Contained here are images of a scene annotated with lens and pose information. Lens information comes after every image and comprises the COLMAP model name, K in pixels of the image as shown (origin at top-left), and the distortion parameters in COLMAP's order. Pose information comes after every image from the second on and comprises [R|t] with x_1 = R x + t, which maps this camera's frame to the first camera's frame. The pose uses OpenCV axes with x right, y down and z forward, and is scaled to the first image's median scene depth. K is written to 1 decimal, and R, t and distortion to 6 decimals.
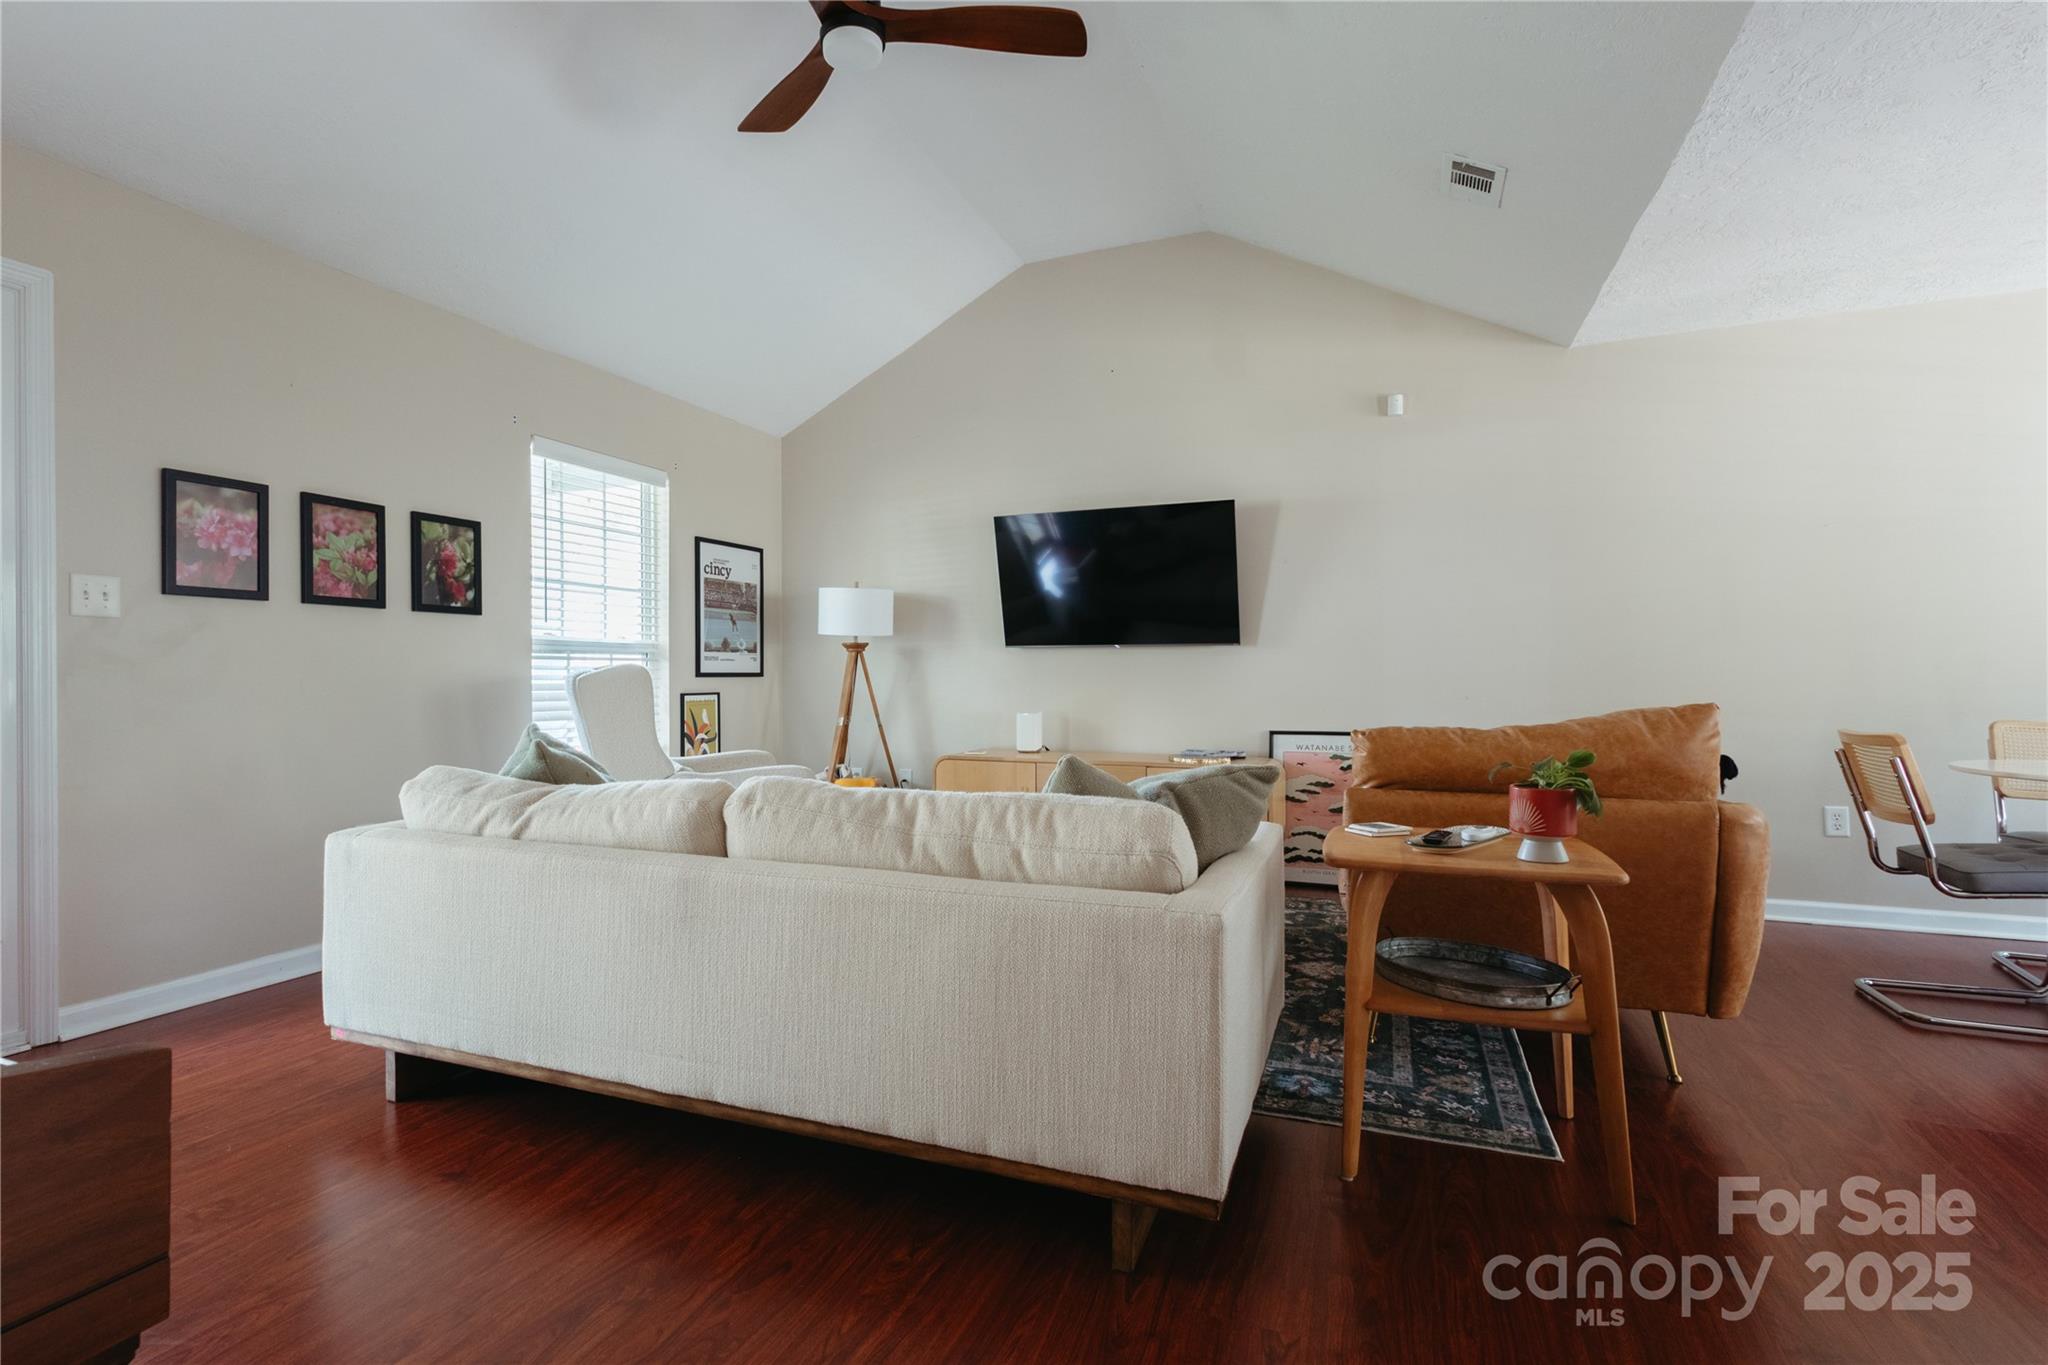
lens RADIAL K [[981.3, 0, 1021.4], [0, 981.3, 664.4], [0, 0, 1]] dist [0.012119, 0.000151]
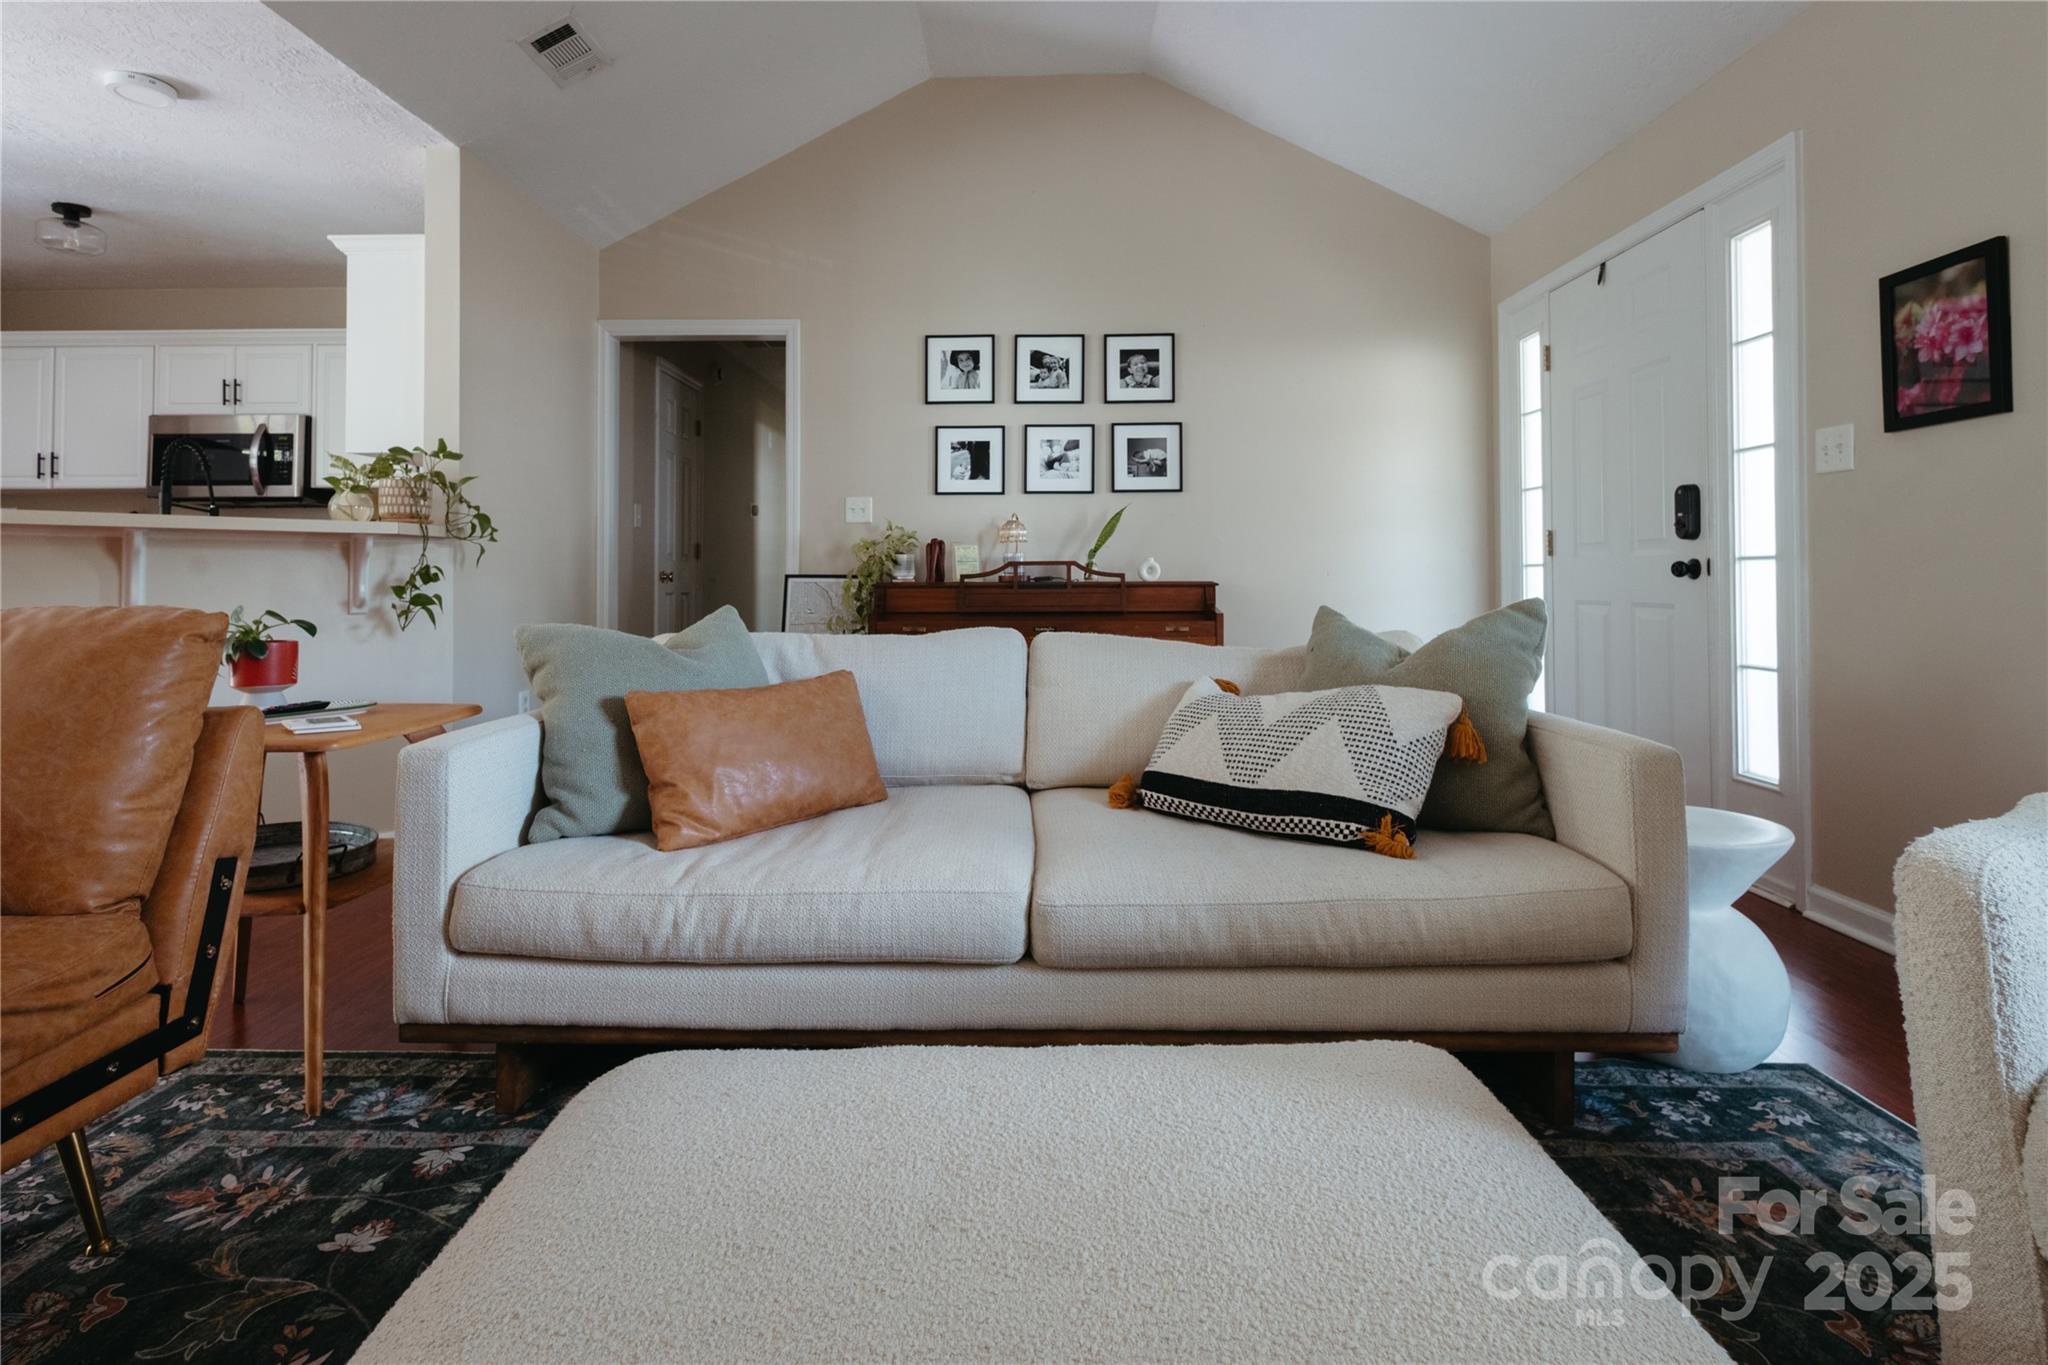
lens RADIAL K [[1018.0, 0, 1030.9], [0, 1018.0, 585.9], [0, 0, 1]] dist [0.002858, -0.000043]
pose [[-0.938372, 0.007437, -0.345546, 0.081773], [0.011785, 0.999876, -0.010483, 0.053714], [0.345425, -0.013909, -0.938343, 1.497509]]
